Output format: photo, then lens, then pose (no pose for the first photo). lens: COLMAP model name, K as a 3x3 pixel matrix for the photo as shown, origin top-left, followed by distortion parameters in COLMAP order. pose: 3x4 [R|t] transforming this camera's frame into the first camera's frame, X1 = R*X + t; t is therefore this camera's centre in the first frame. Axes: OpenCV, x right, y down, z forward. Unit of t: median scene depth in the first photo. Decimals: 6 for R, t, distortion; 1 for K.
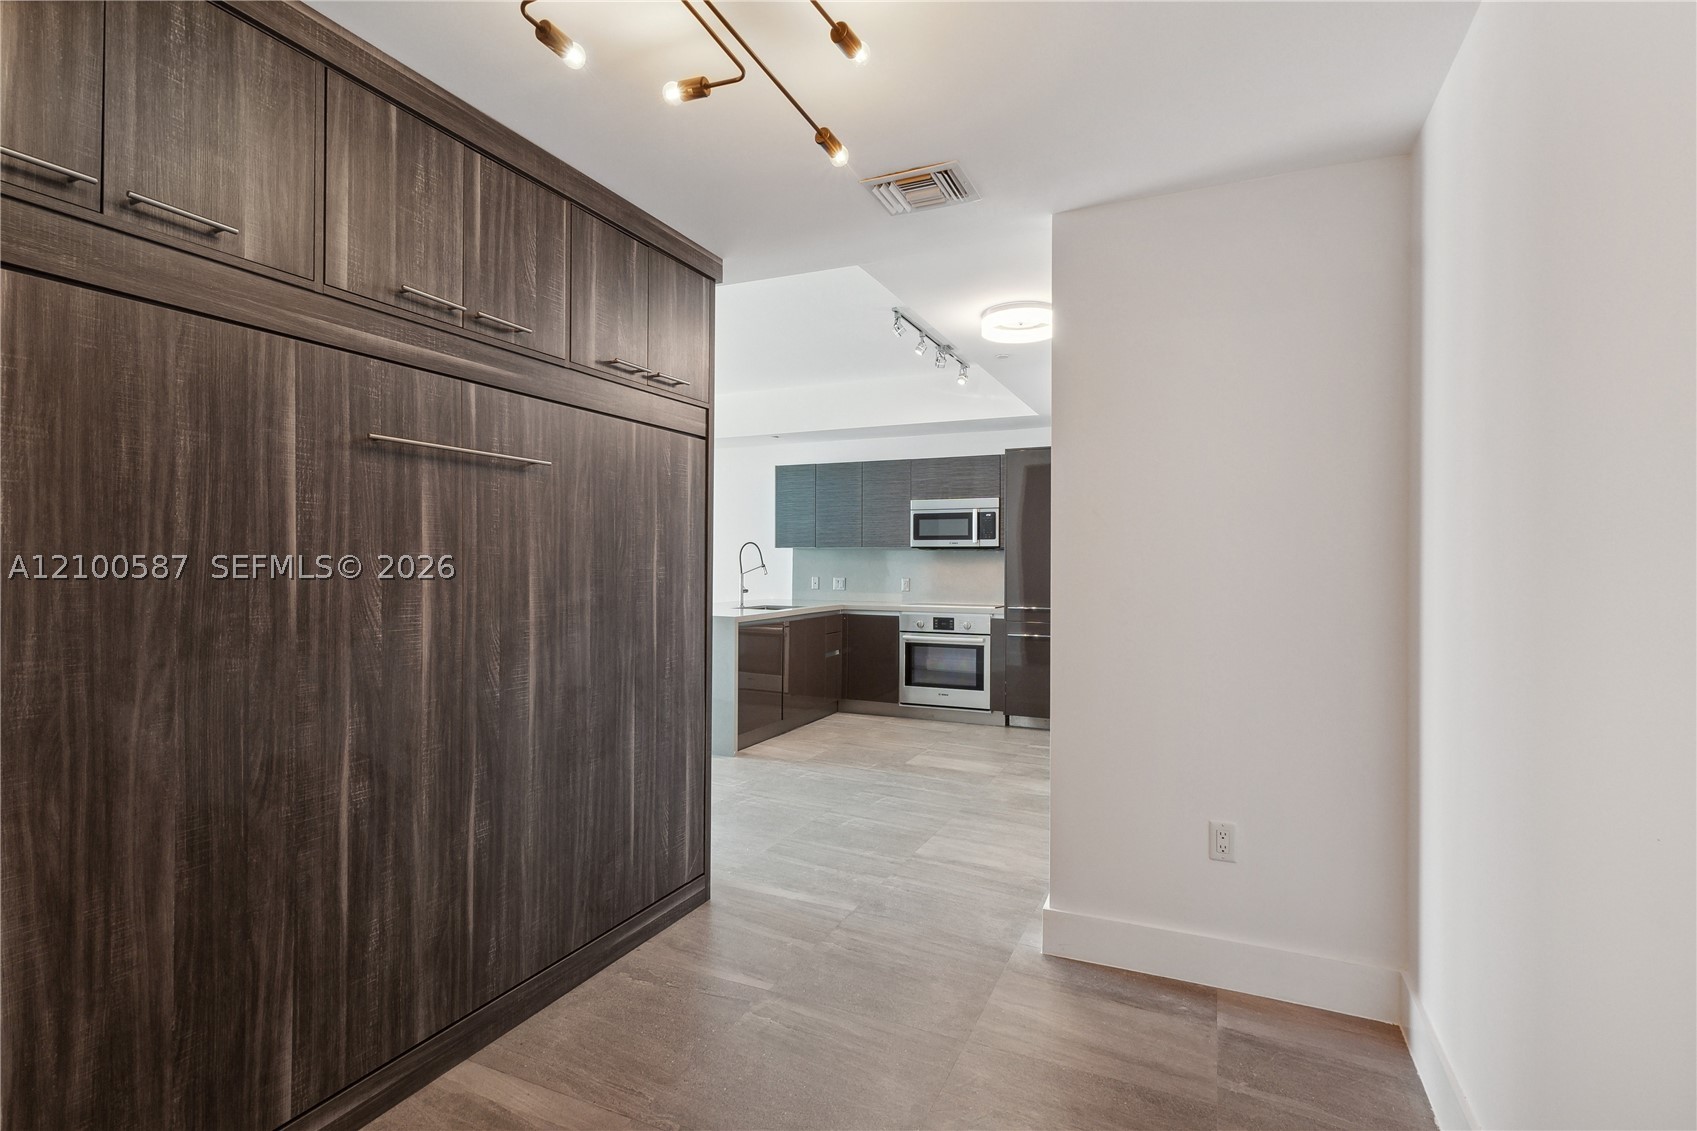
lens RADIAL K [[817.2, 0, 836.9], [0, 817.2, 558.8], [0, 0, 1]] dist [0.003894, -0.000975]
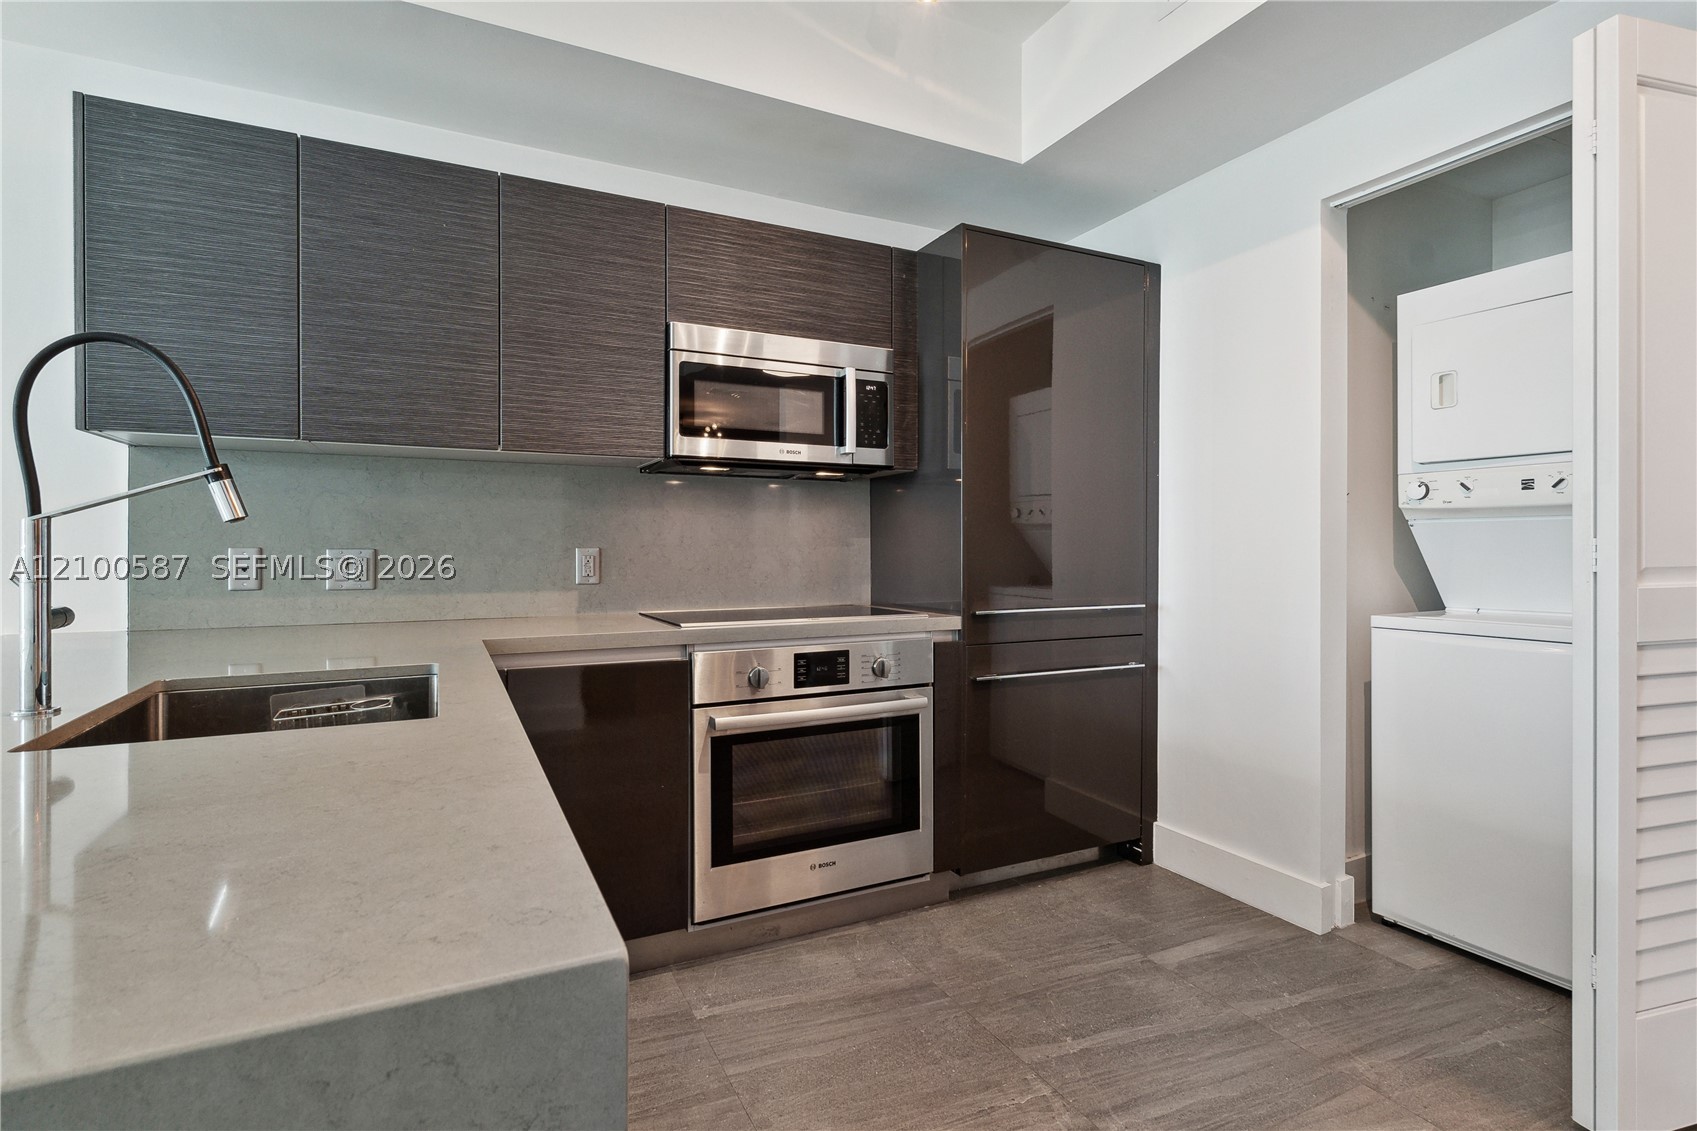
lens RADIAL K [[817.2, 0, 835.0], [0, 817.2, 551.5], [0, 0, 1]] dist [0.003894, -0.000975]
pose [[0.616380, -0.007944, 0.787409, -0.153364], [-0.000782, 0.999942, 0.010701, 0.024423], [-0.787448, -0.007212, 0.616338, 0.790932]]
